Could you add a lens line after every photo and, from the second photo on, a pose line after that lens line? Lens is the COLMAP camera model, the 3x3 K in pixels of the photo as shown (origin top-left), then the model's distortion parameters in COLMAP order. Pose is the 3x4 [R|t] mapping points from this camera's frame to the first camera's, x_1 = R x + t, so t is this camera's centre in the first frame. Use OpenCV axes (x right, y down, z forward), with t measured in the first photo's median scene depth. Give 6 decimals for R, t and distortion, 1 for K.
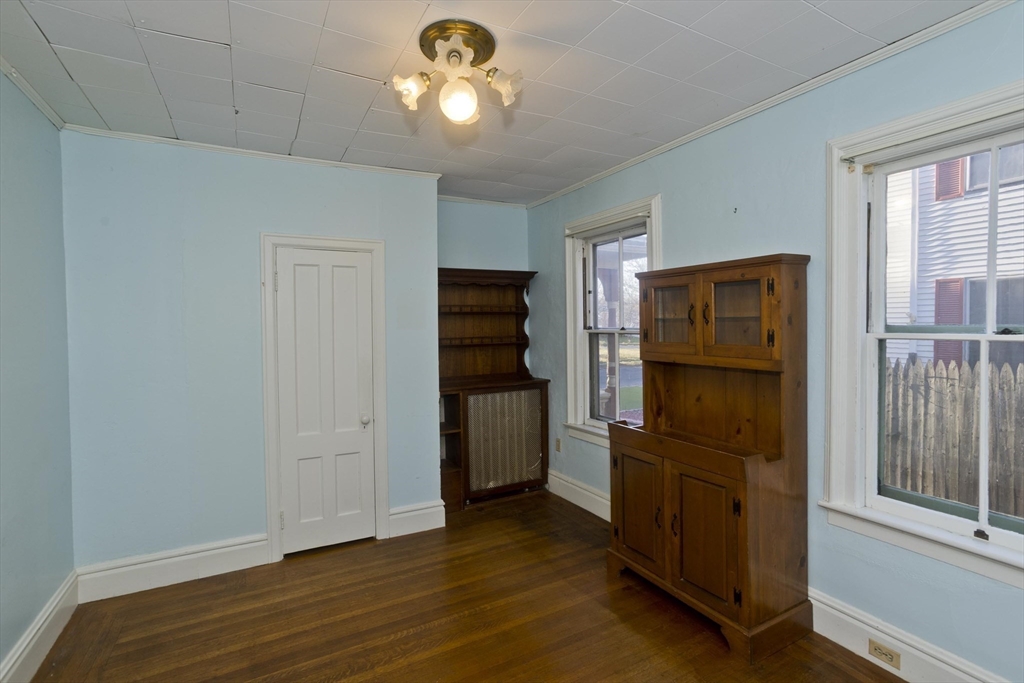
lens RADIAL K [[487.4, 0, 513.1], [0, 487.4, 336.7], [0, 0, 1]] dist [-0.052882, 0.030621]
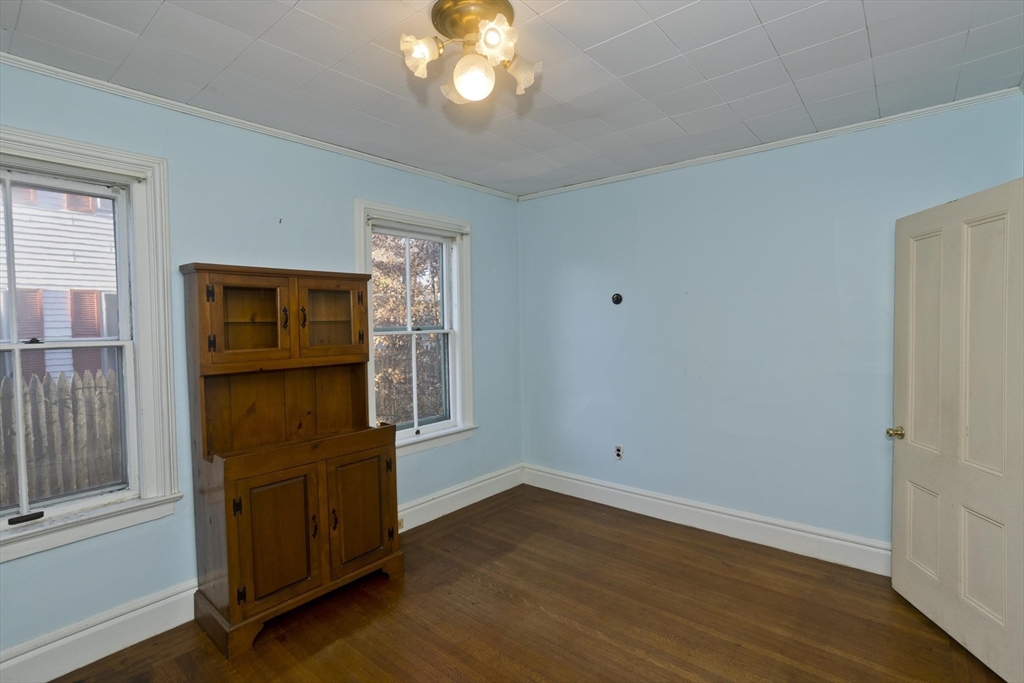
lens RADIAL K [[487.4, 0, 513.1], [0, 487.4, 336.7], [0, 0, 1]] dist [-0.052882, 0.030621]
pose [[-0.360983, -0.007617, 0.932541, -0.521178], [0.050049, 0.998367, 0.027528, -0.008477], [-0.931228, 0.056610, -0.360013, 0.672265]]
